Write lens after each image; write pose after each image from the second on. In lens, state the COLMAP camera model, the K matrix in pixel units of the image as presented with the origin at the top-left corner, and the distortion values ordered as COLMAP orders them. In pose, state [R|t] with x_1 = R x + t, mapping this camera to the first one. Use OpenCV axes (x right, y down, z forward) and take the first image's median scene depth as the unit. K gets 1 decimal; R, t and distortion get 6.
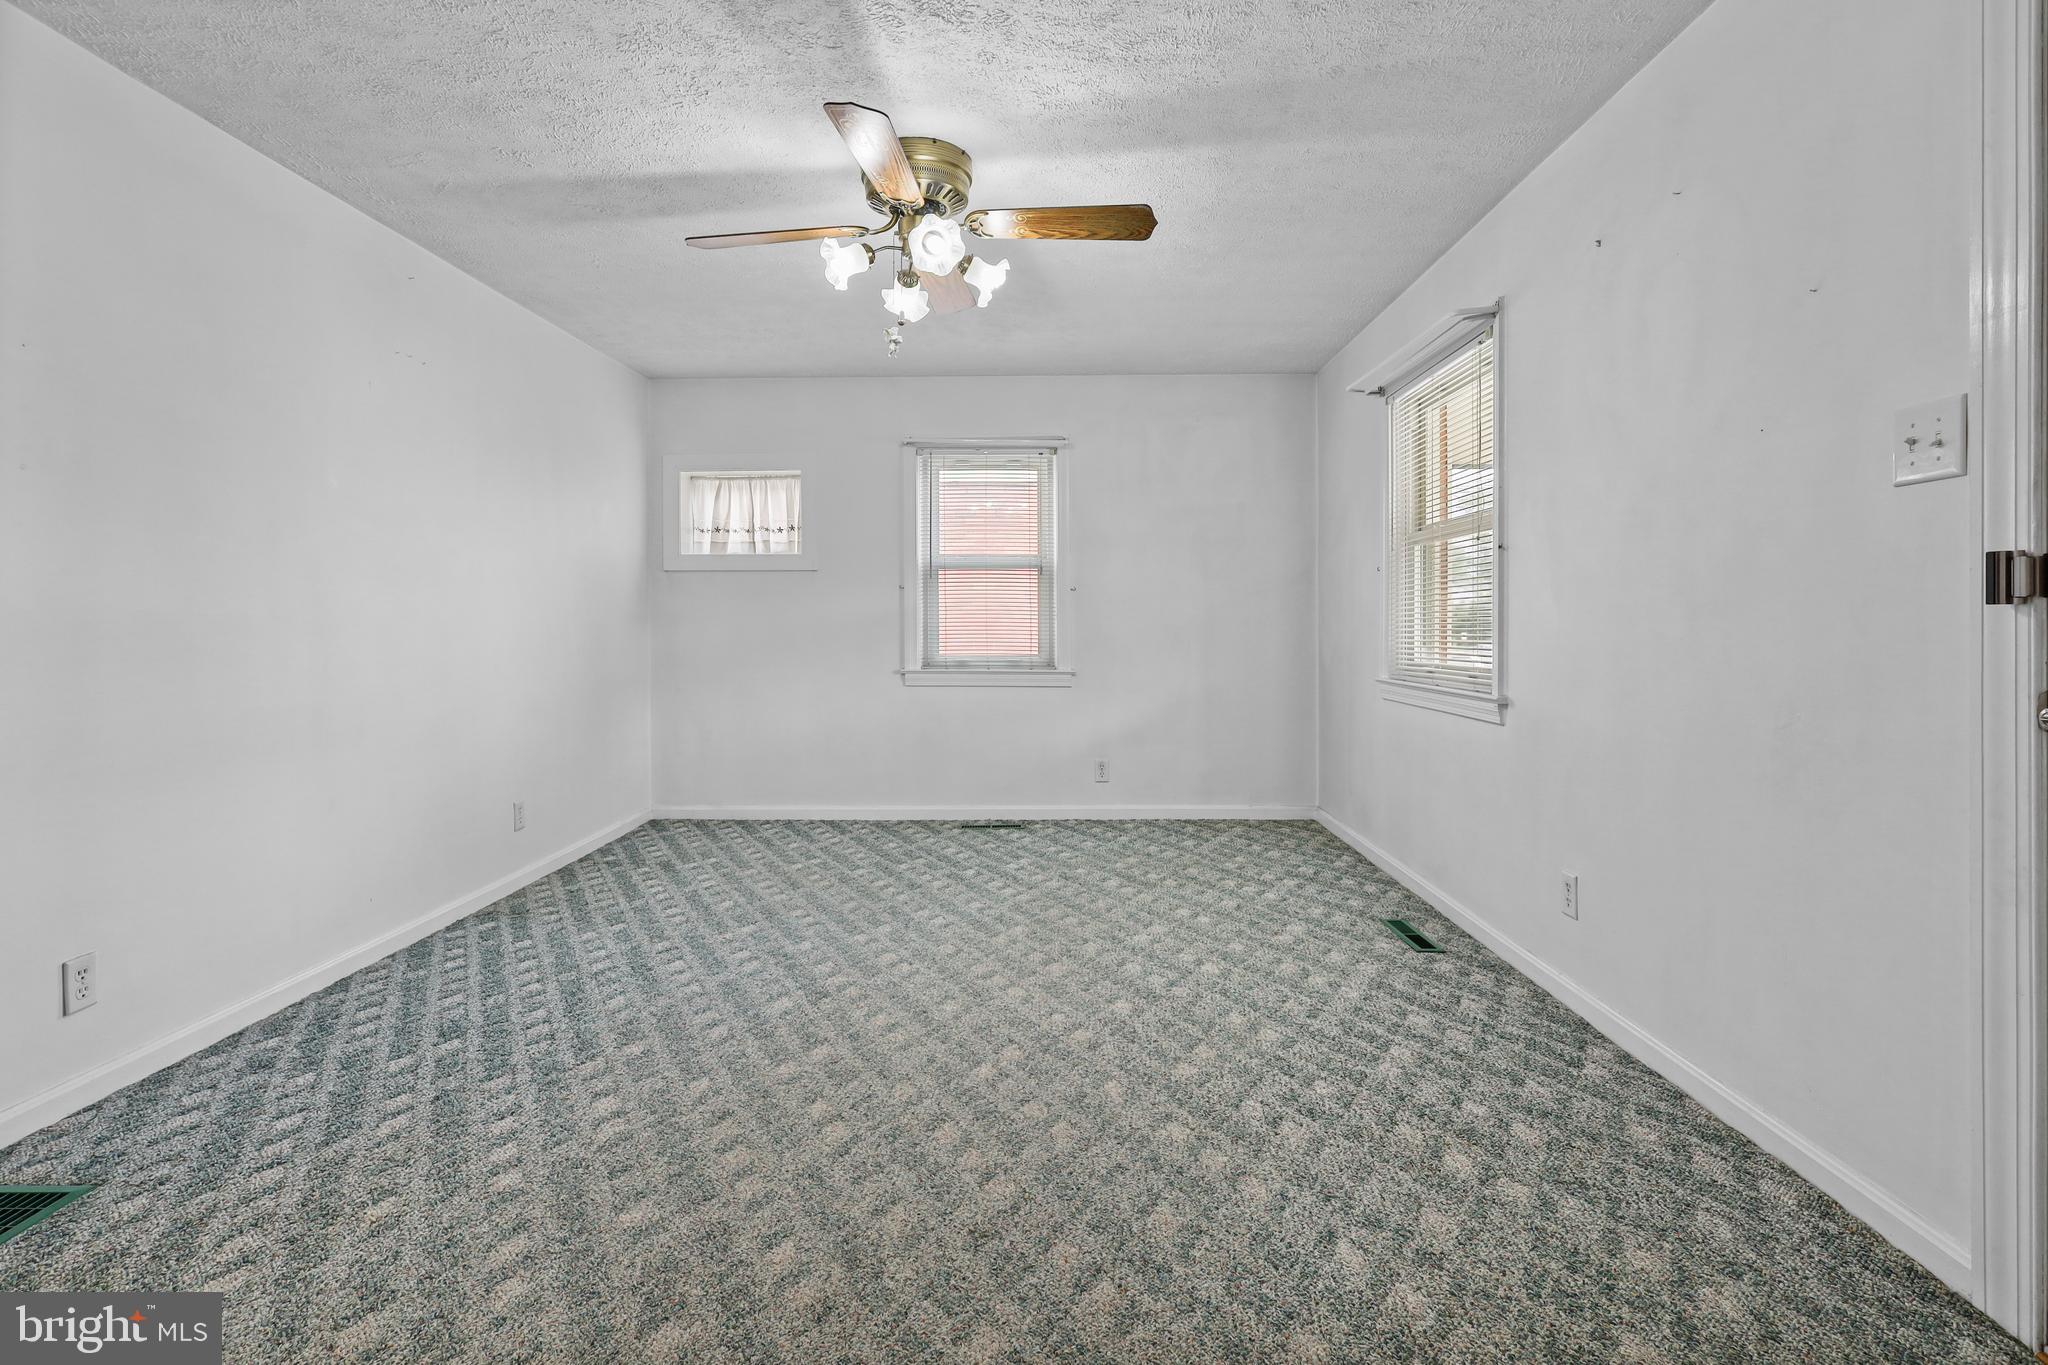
lens RADIAL K [[981.5, 0, 1033.4], [0, 981.5, 632.3], [0, 0, 1]] dist [-0.008471, 0.003562]
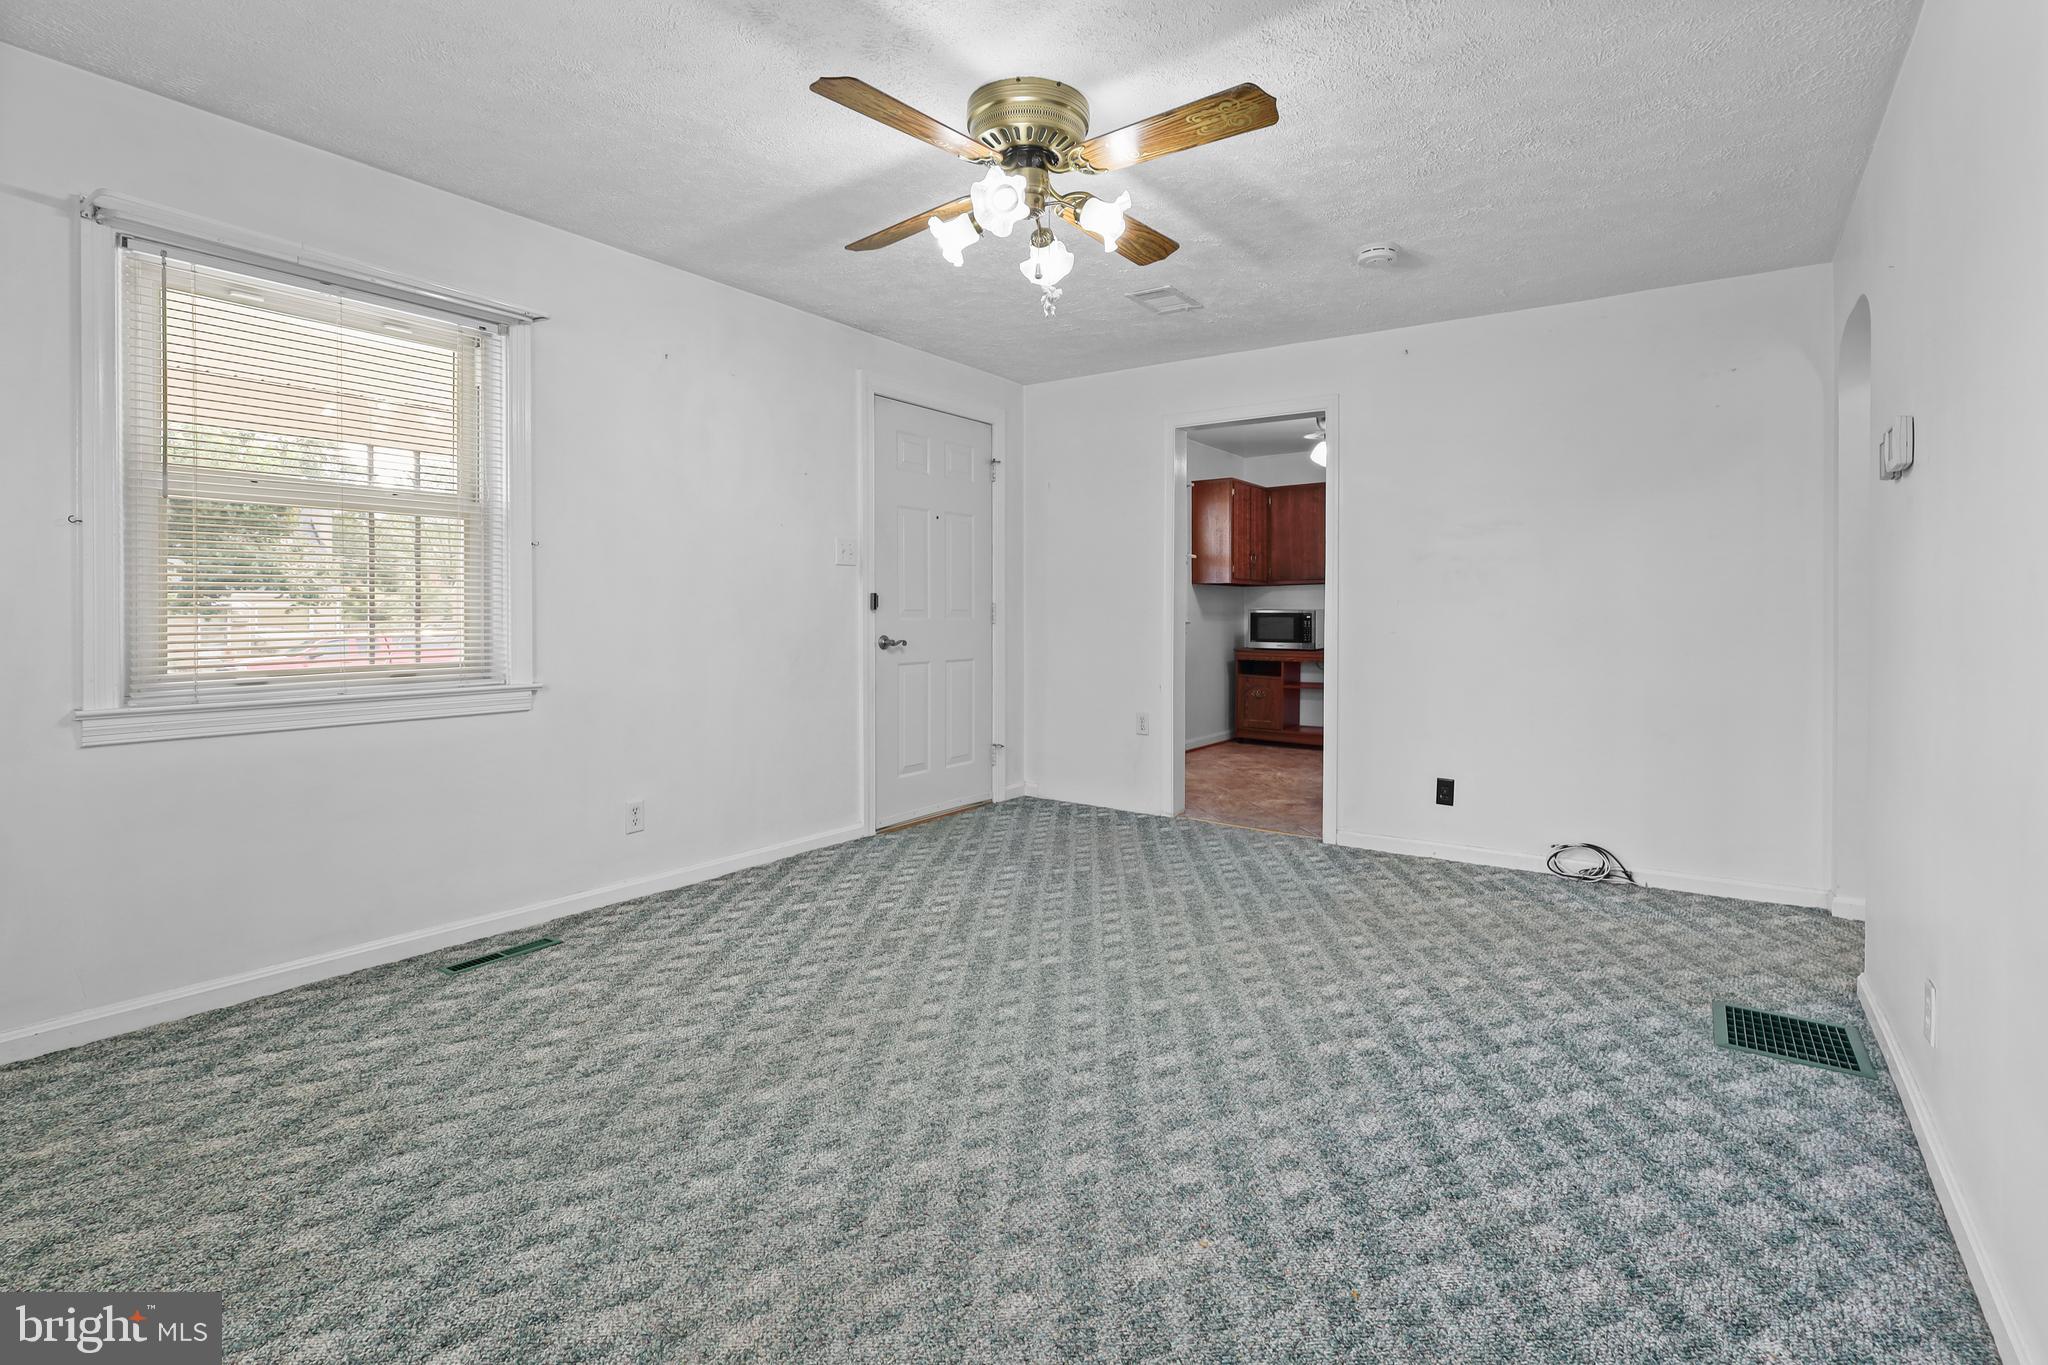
lens RADIAL K [[981.5, 0, 999.9], [0, 981.5, 619.7], [0, 0, 1]] dist [-0.008471, 0.003562]
pose [[-0.820275, -0.000737, 0.571968, -0.639865], [0.005616, 0.999941, 0.009342, -0.014387], [-0.571941, 0.010875, -0.820223, 1.819869]]
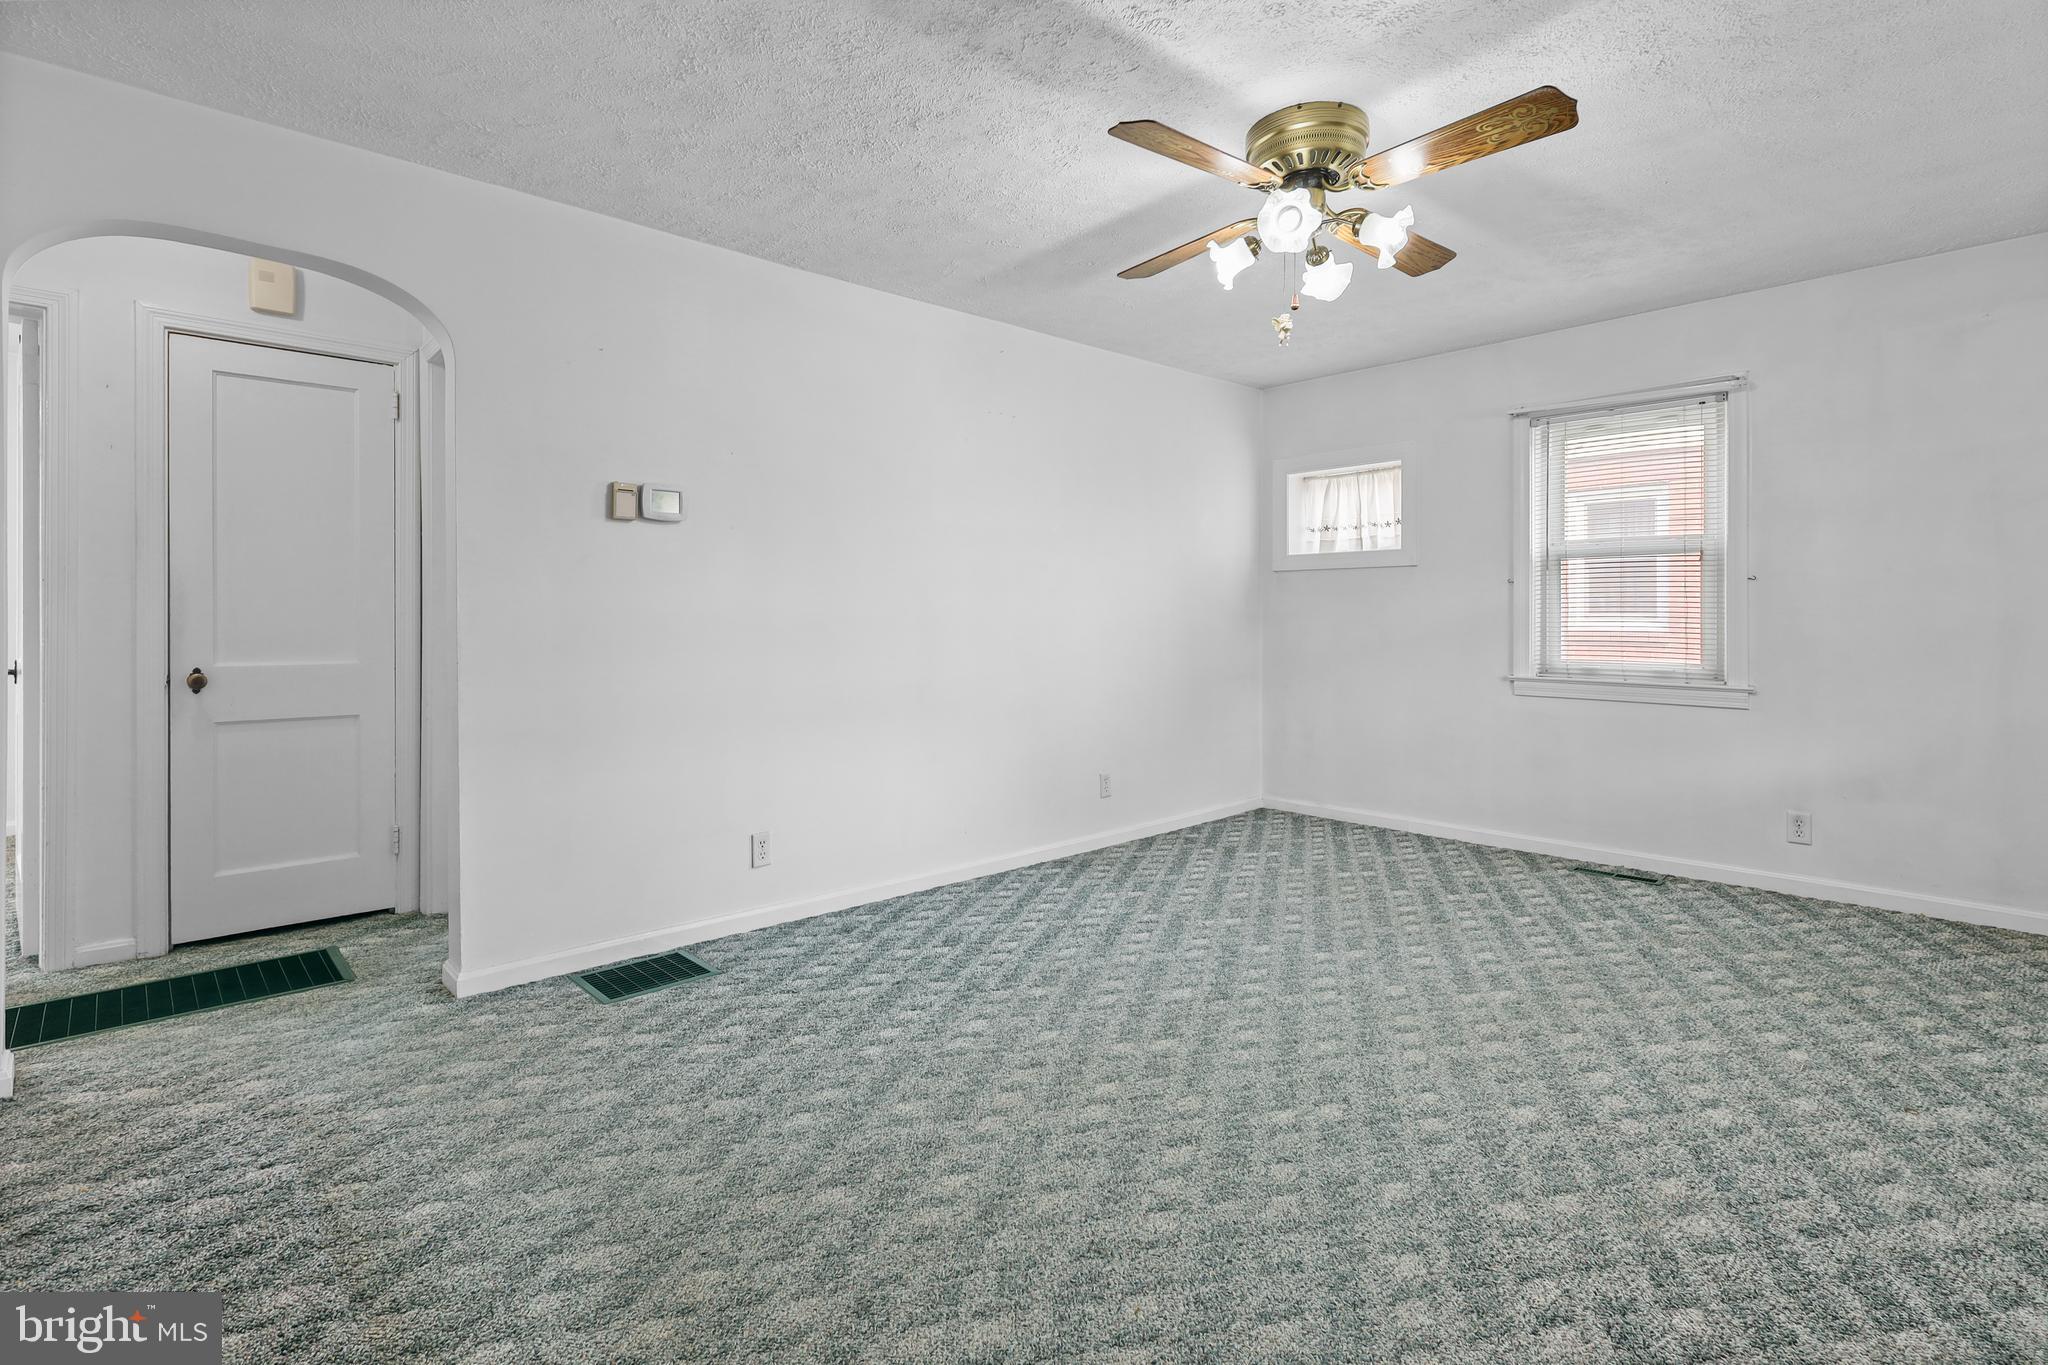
lens RADIAL K [[981.5, 0, 1018.8], [0, 981.5, 629.9], [0, 0, 1]] dist [-0.008471, 0.003562]
pose [[0.689731, 0.010302, -0.723992, 0.379590], [-0.007951, 0.999946, 0.006654, -0.010314], [0.724022, 0.001167, 0.689776, 0.164249]]
